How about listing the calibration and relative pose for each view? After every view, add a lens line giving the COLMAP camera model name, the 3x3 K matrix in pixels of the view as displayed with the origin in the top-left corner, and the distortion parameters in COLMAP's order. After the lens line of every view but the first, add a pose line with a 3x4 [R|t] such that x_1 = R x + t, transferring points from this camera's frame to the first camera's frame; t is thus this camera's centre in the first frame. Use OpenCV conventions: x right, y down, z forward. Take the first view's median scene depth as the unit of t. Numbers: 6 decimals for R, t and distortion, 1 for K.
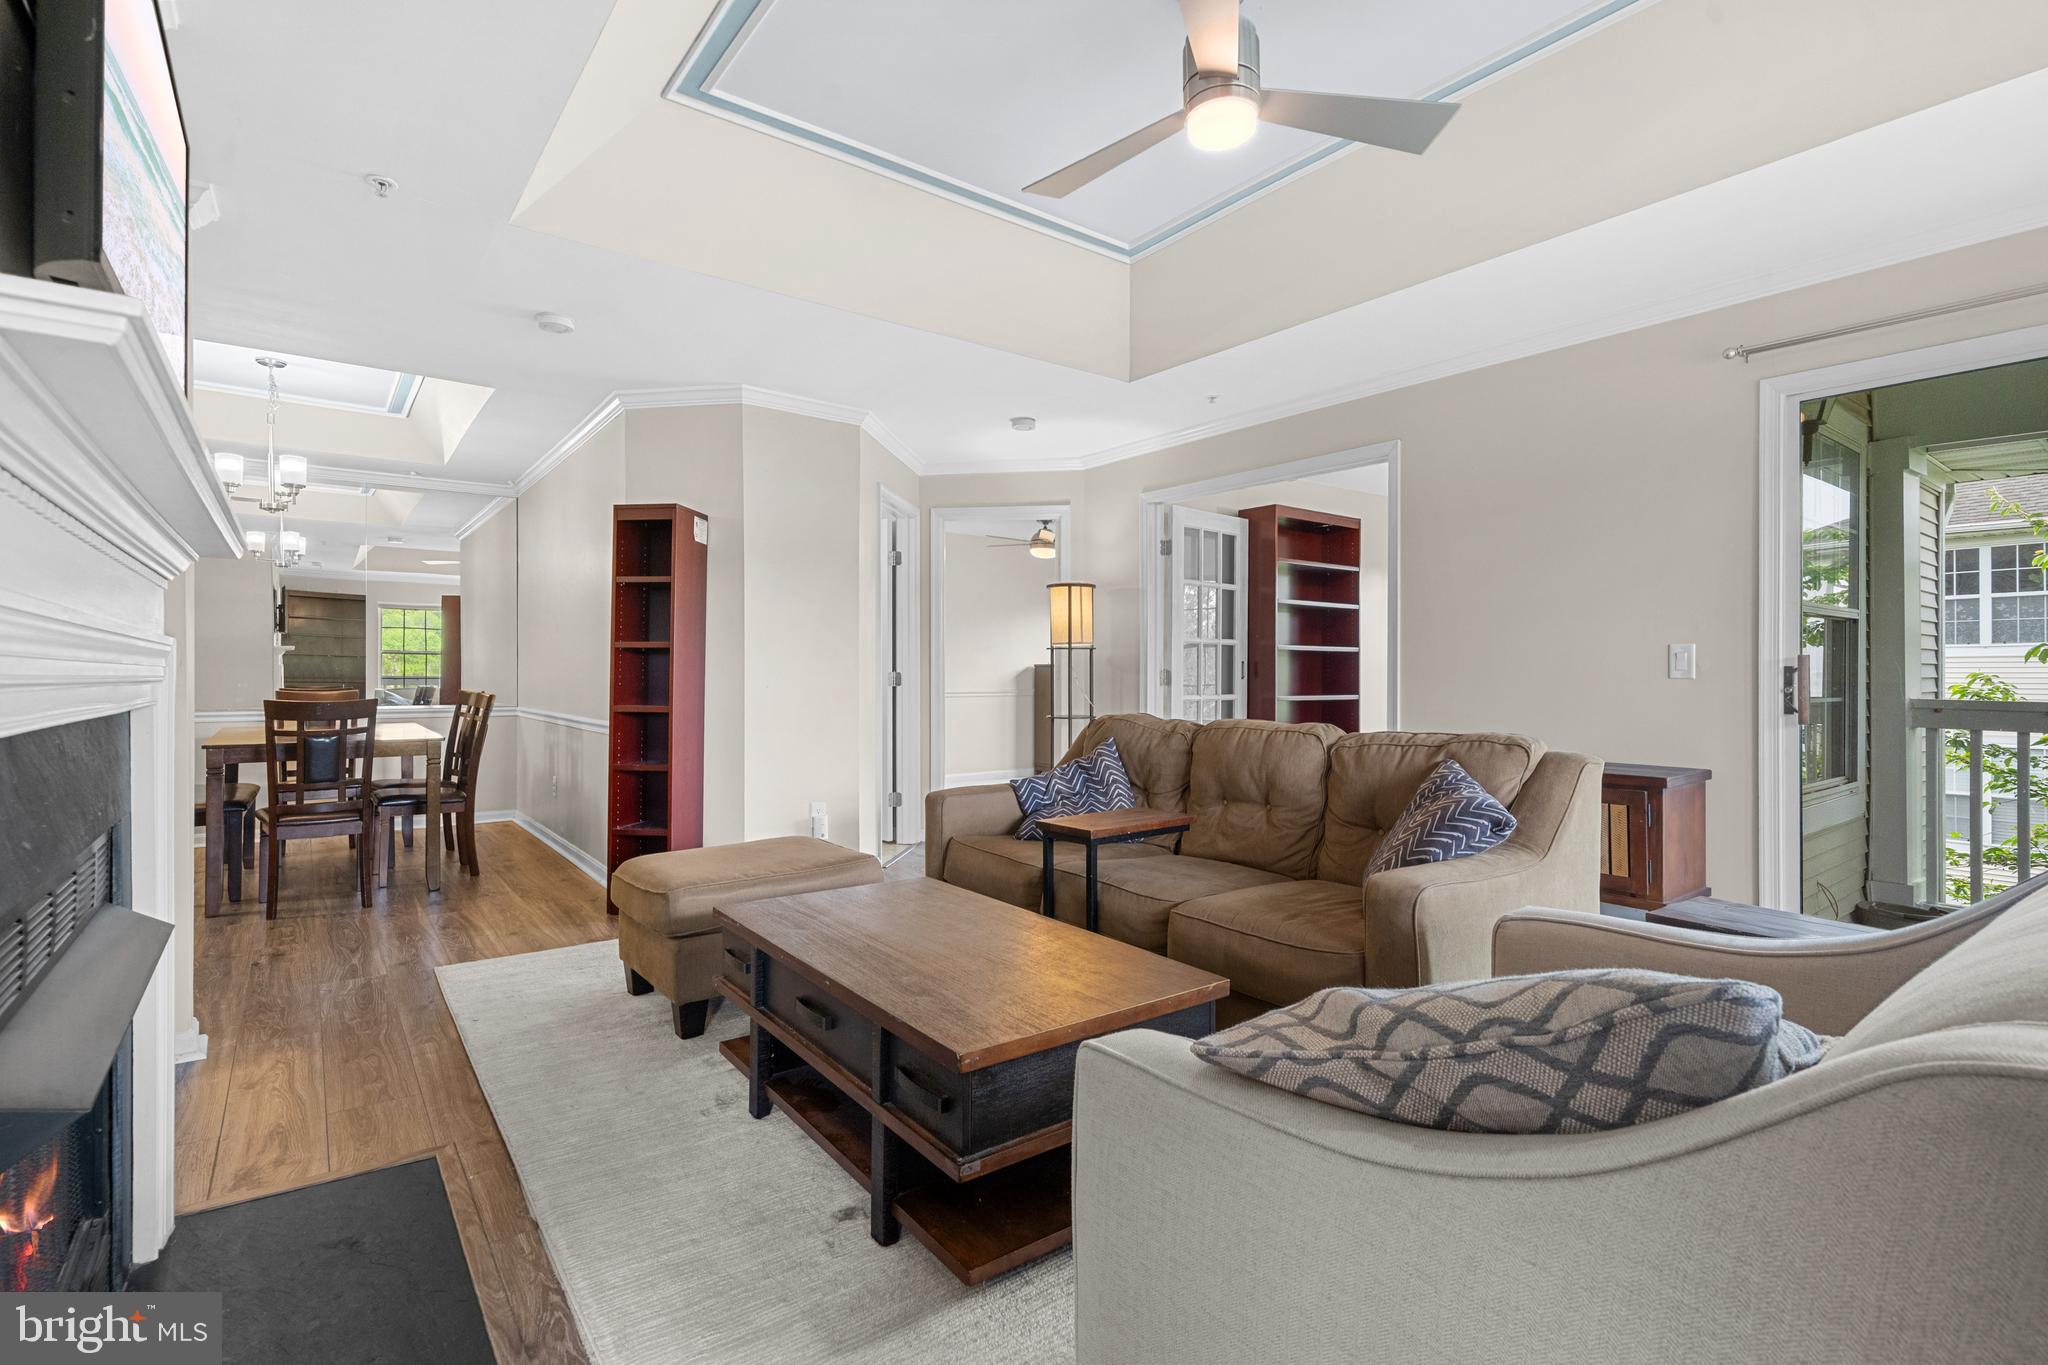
lens RADIAL K [[931.5, 0, 1027.3], [0, 931.5, 694.7], [0, 0, 1]] dist [-0.000999, 0.001089]
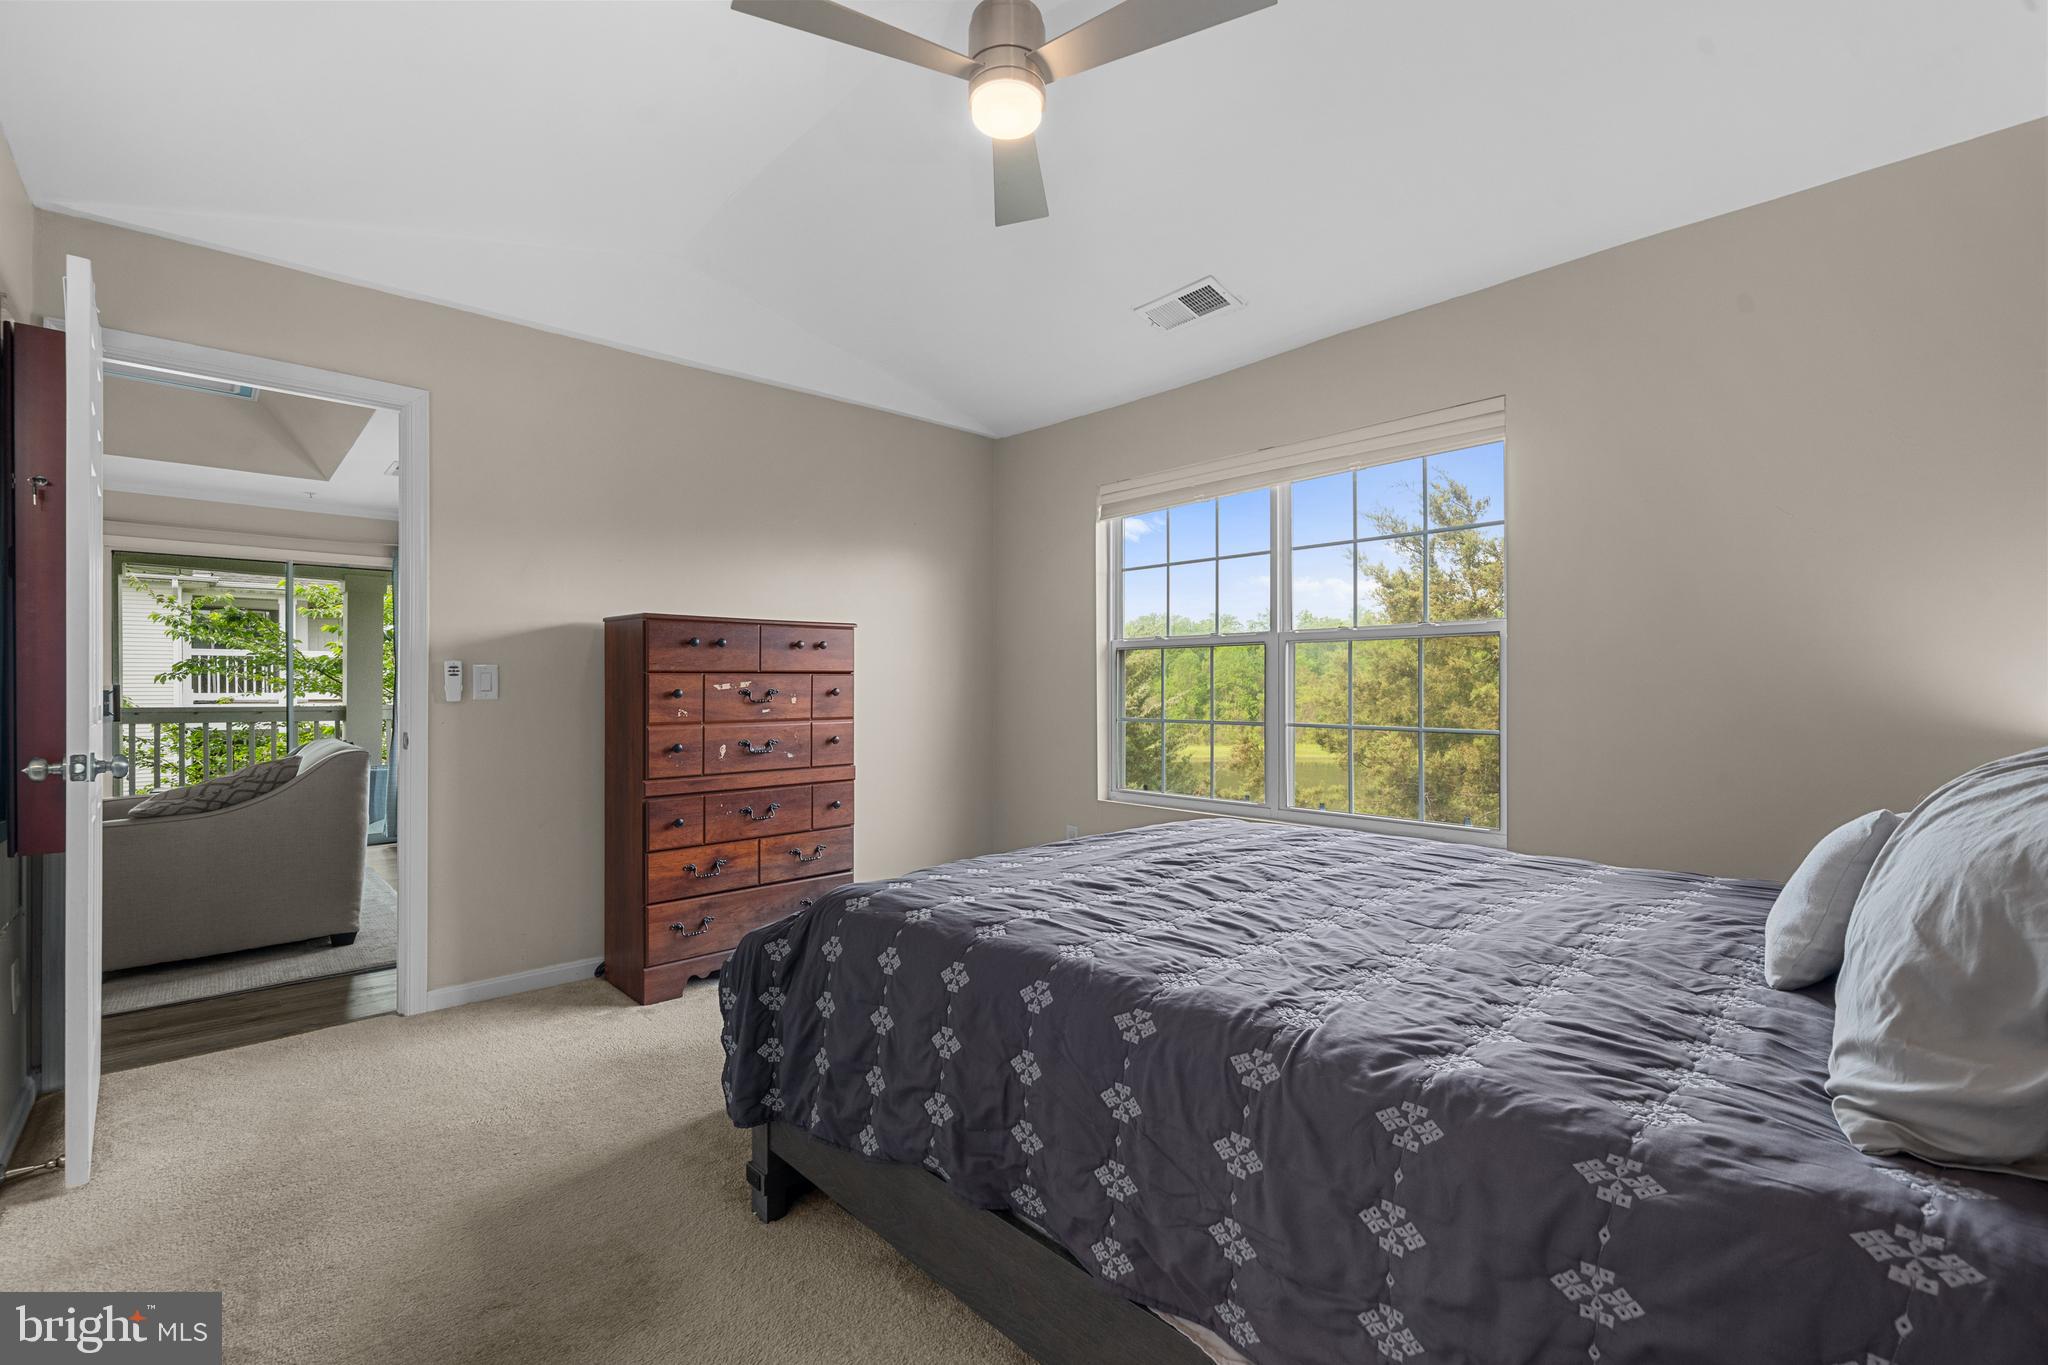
lens RADIAL K [[931.5, 0, 1025.7], [0, 931.5, 690.9], [0, 0, 1]] dist [-0.000999, 0.001089]
pose [[-0.073544, 0.011487, 0.997226, -4.173921], [-0.007066, 0.999903, -0.012039, -0.071886], [-0.997267, -0.007932, -0.073455, -2.449917]]
